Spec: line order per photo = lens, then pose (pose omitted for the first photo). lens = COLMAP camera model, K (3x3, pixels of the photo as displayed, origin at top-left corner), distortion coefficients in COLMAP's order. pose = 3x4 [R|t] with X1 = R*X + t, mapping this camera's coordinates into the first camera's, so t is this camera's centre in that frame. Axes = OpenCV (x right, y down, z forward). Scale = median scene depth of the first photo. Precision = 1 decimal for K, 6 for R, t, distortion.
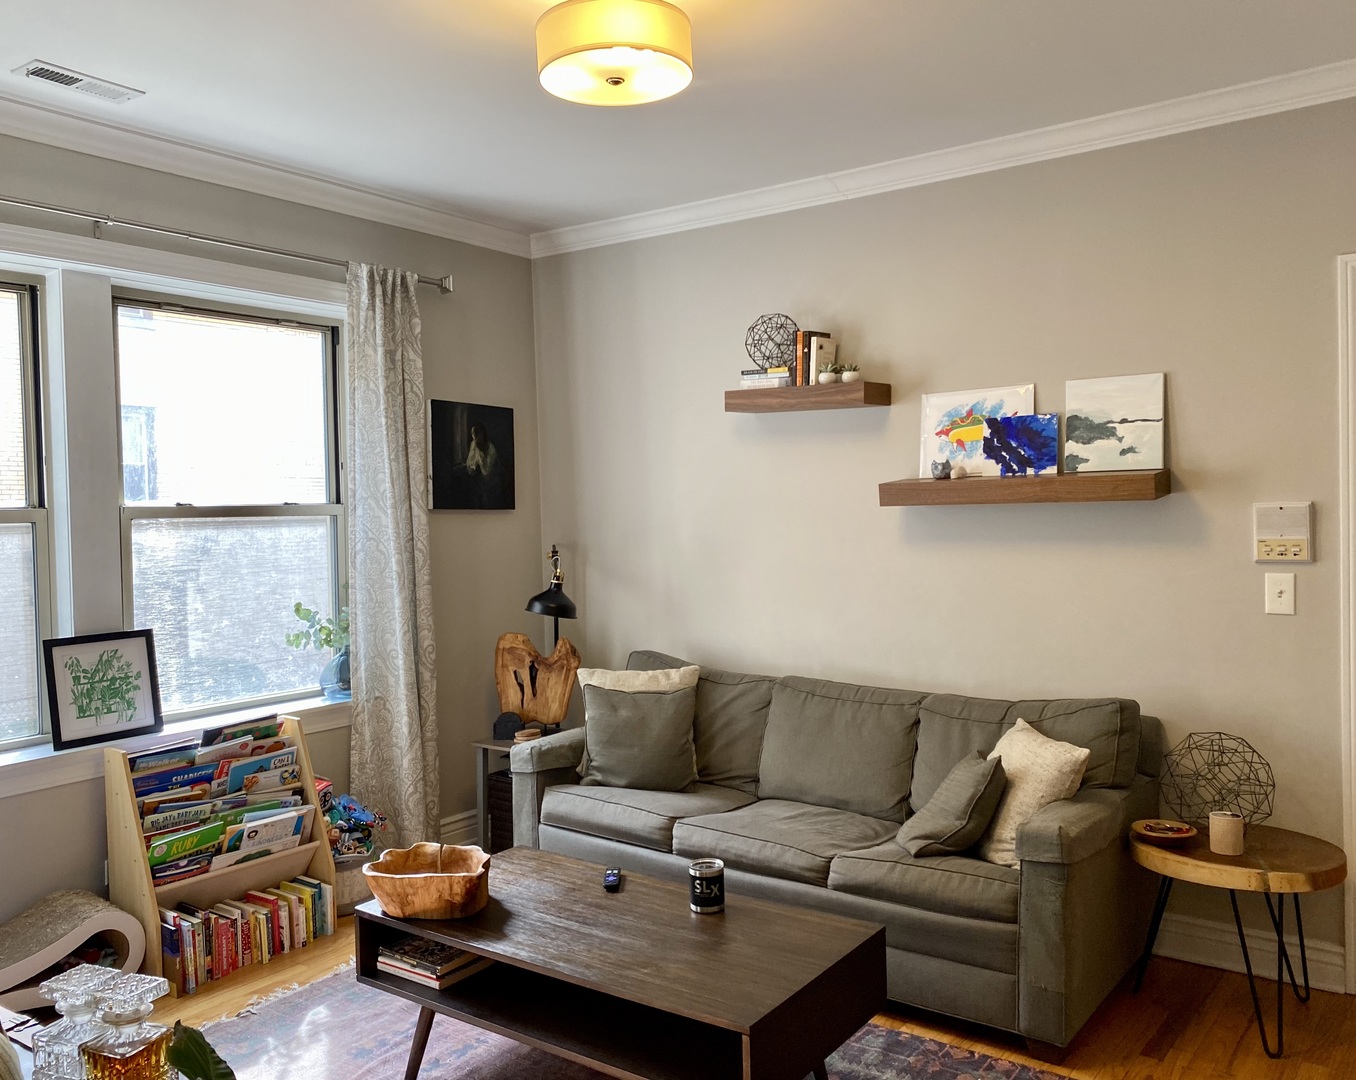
lens RADIAL K [[1128.8, 0, 678.0], [0, 1128.8, 540.0], [0, 0, 1]] dist [0.006130, 0.009385]
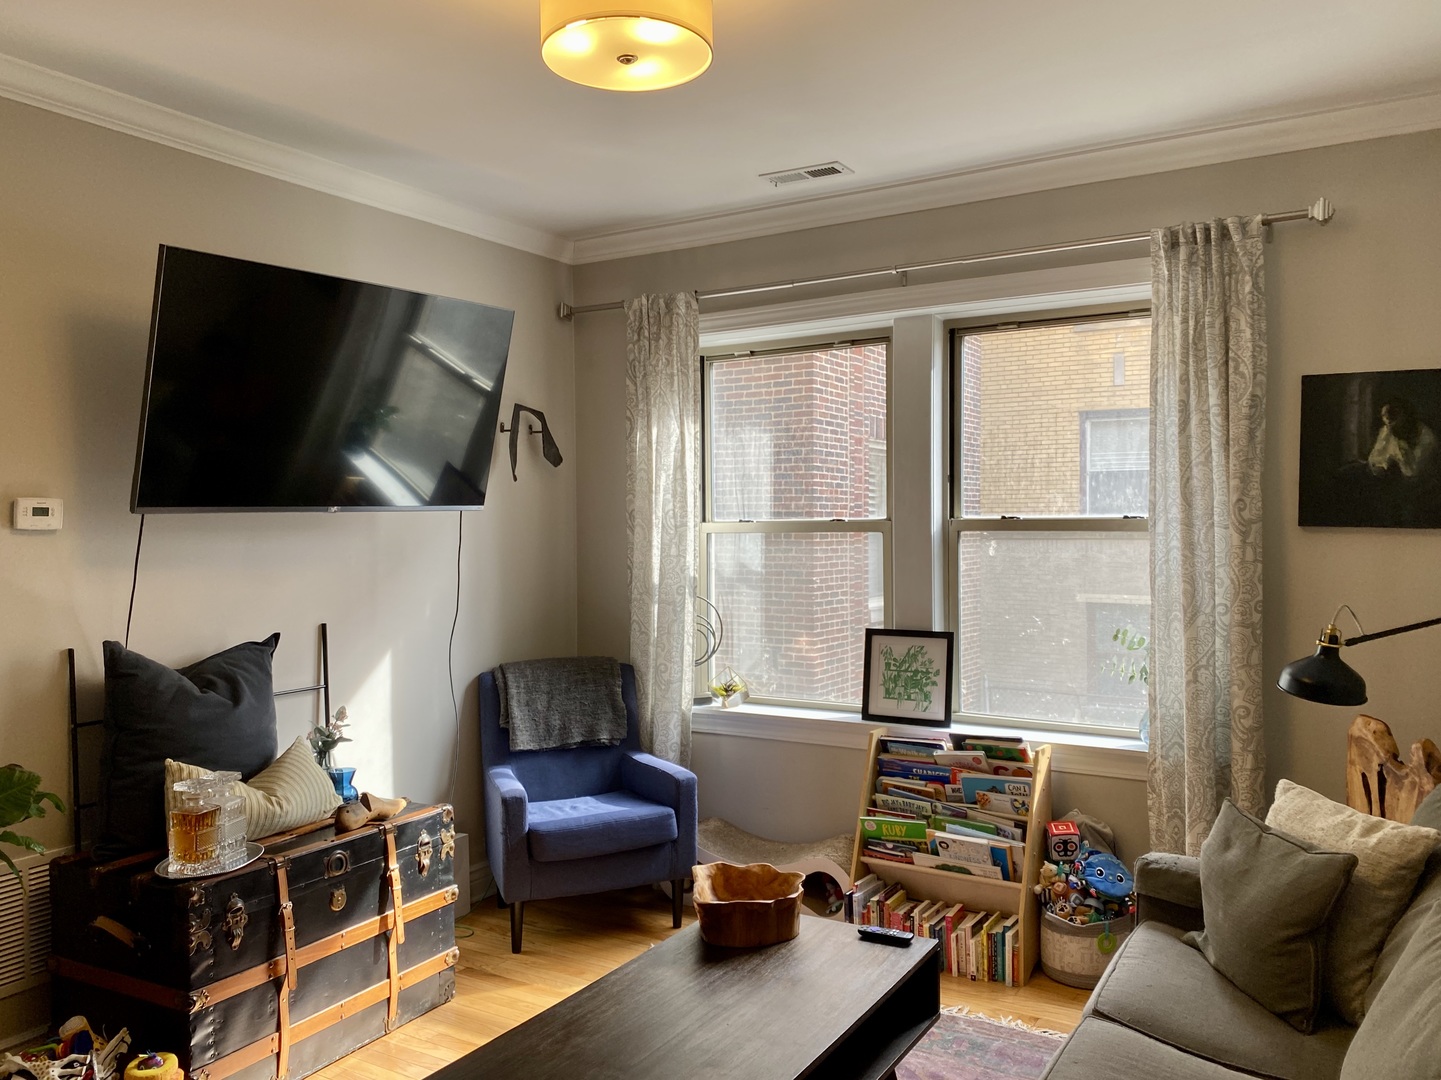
lens RADIAL K [[1102.4, 0, 720.5], [0, 1102.4, 540.0], [0, 0, 1]] dist [0.008032, -0.001091]
pose [[0.080594, 0.038379, -0.996008, 0.571923], [-0.023506, 0.999054, 0.036594, -0.043944], [0.996470, 0.020462, 0.081420, 0.699490]]
